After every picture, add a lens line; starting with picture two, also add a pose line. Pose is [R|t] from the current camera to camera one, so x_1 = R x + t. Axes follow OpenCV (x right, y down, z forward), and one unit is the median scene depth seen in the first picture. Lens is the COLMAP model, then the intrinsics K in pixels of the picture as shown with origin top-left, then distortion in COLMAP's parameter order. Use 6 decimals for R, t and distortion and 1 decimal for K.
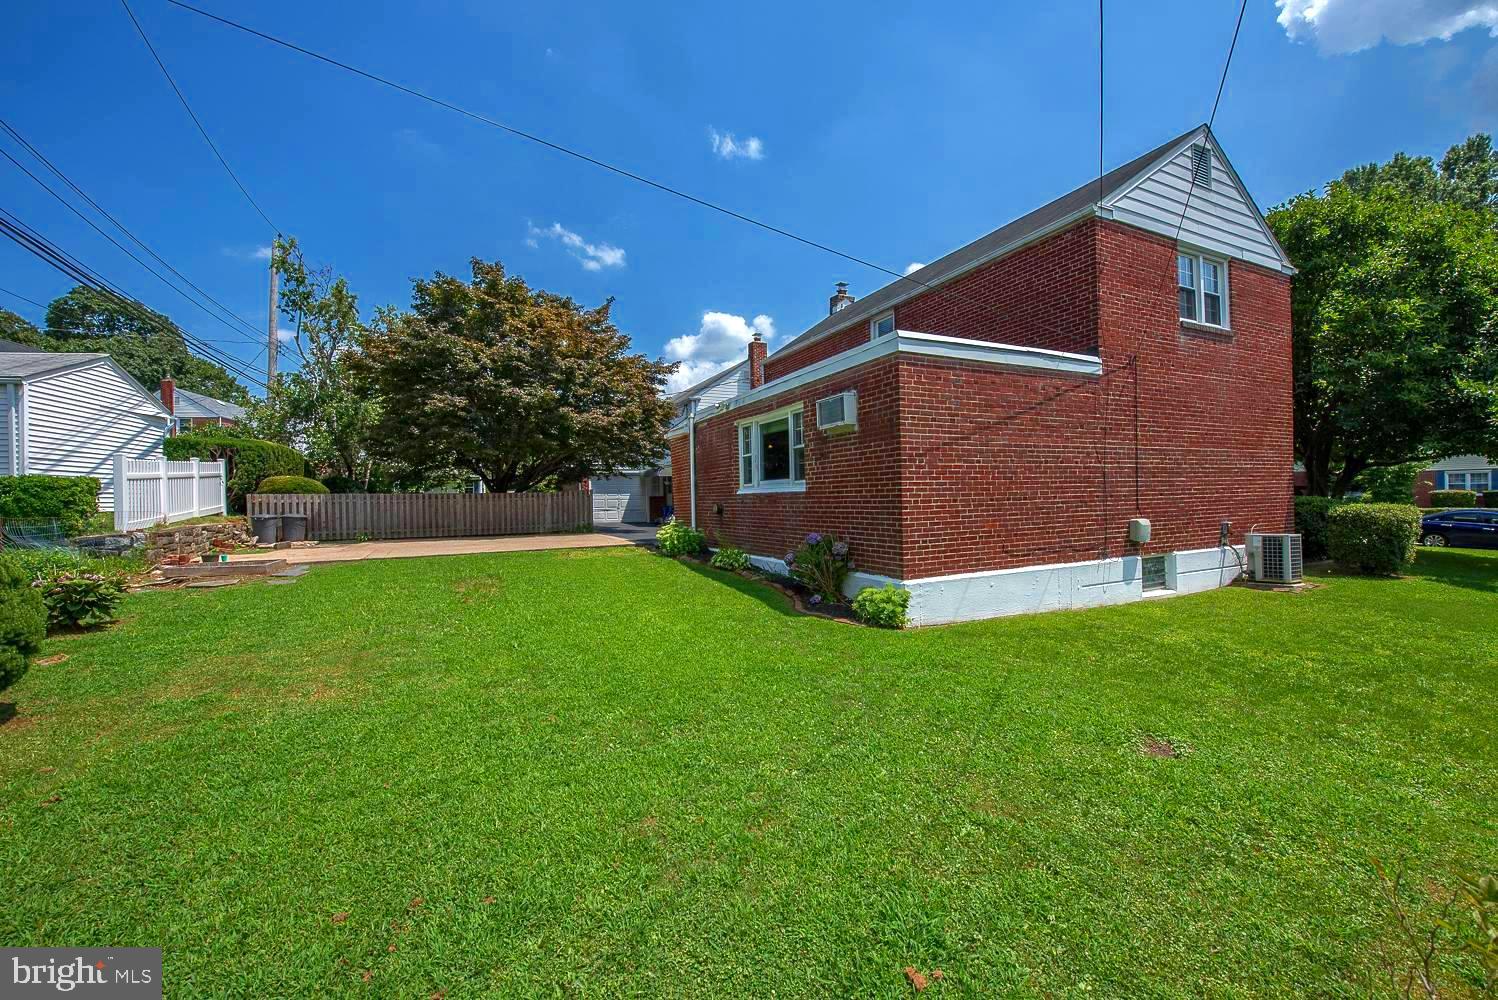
lens RADIAL K [[597.9, 0, 748.2], [0, 597.9, 500.7], [0, 0, 1]] dist [-0.015164, -0.002600]
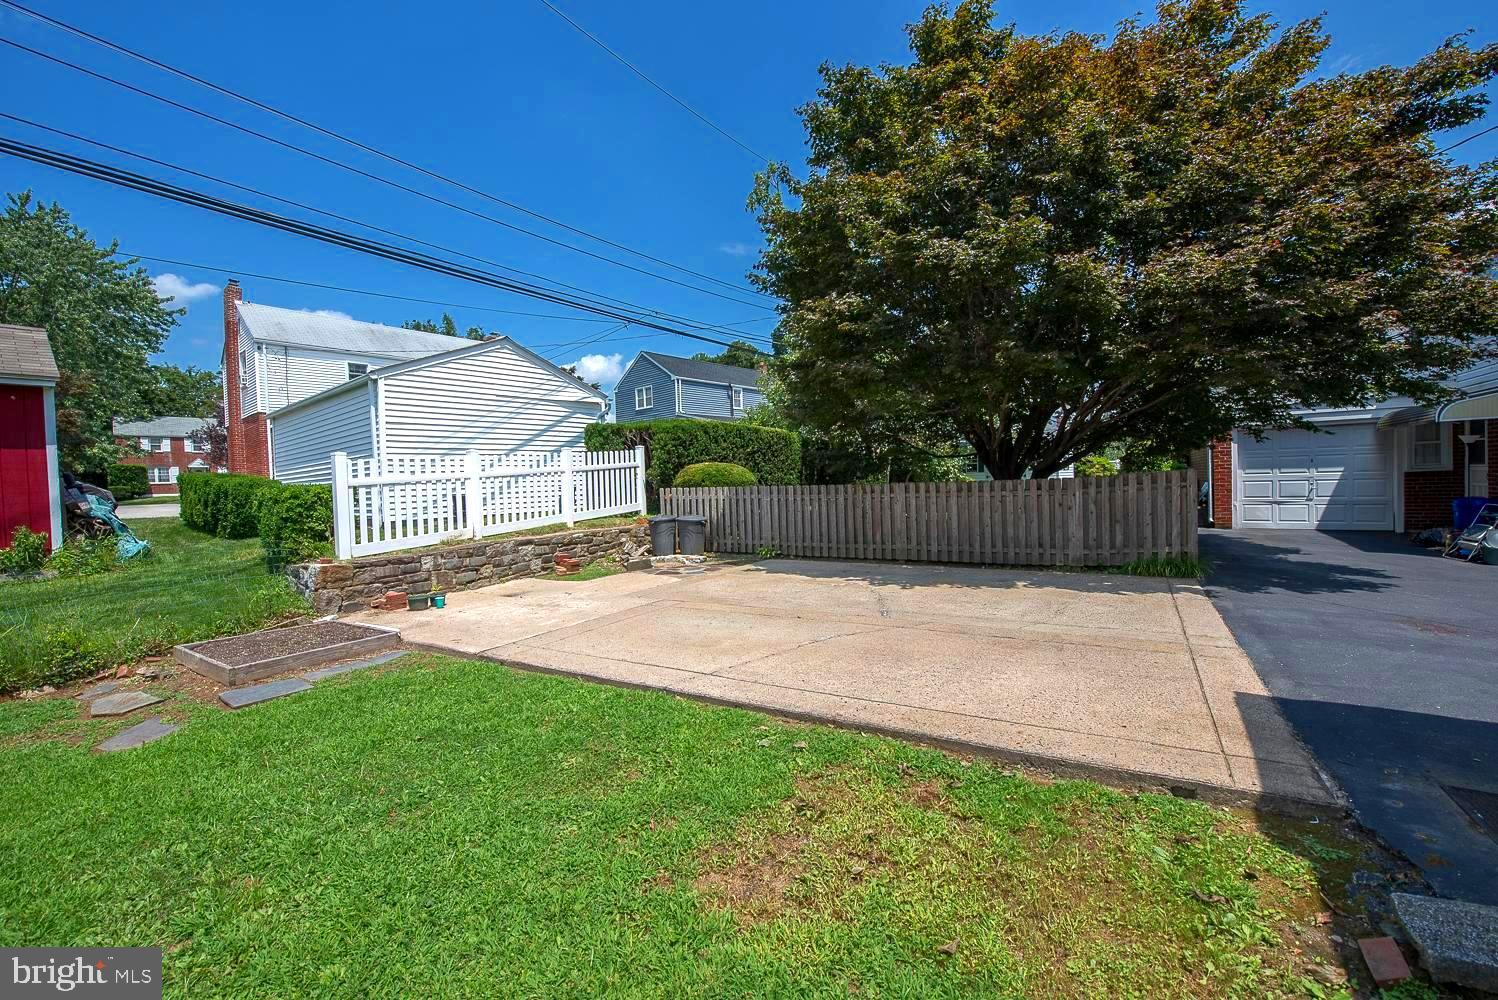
lens RADIAL K [[597.9, 0, 743.7], [0, 597.9, 504.9], [0, 0, 1]] dist [-0.015164, -0.002600]
pose [[0.526028, 0.029213, -0.849965, -0.096320], [0.021959, 0.998610, 0.047912, -0.023008], [0.850184, -0.043867, 0.524655, 0.618479]]
